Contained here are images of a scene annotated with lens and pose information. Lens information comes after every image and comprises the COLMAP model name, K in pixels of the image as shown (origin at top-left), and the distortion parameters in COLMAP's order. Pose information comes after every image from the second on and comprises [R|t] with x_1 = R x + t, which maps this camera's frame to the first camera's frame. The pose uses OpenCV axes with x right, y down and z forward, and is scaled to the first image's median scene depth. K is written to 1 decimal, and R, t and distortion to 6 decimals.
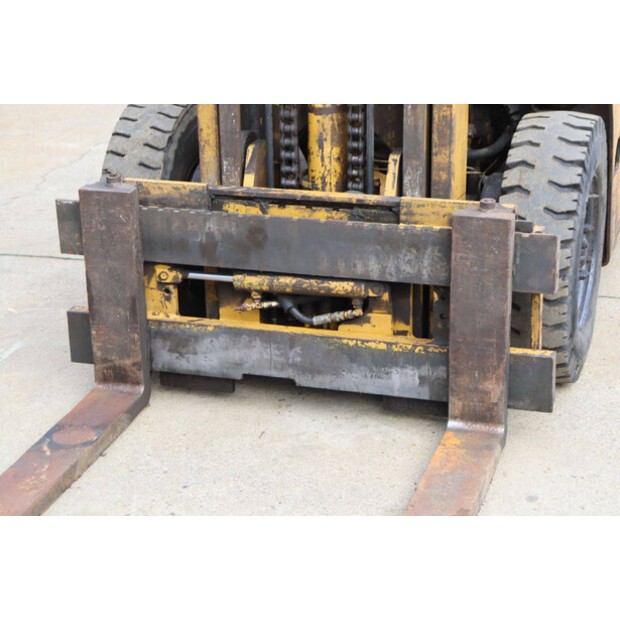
lens RADIAL K [[1438.8, 0, 310.0], [0, 1438.8, 310.0], [0, 0, 1]] dist [0.335264, -0.149507]
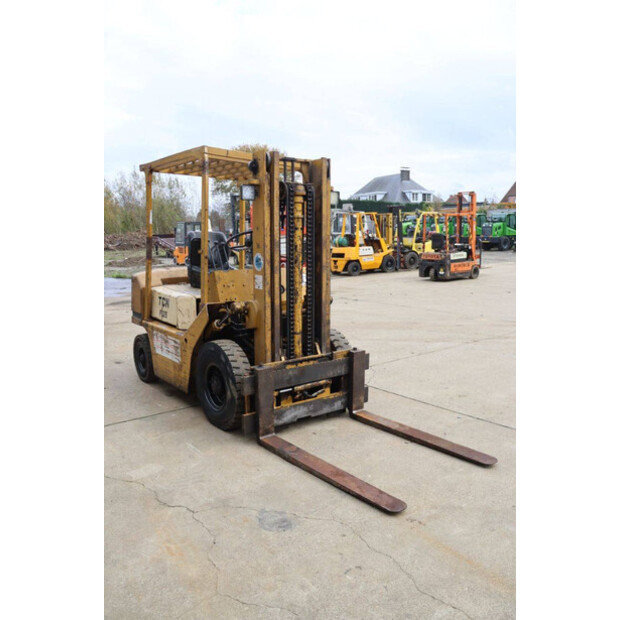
lens RADIAL K [[521.2, 0, 310.0], [0, 521.2, 310.0], [0, 0, 1]] dist [-0.136129, -0.001104]
pose [[0.568194, -0.098025, 0.817036, -0.942300], [0.276510, 0.957892, -0.077370, -0.089055], [-0.775047, 0.269879, 0.571373, 0.282128]]
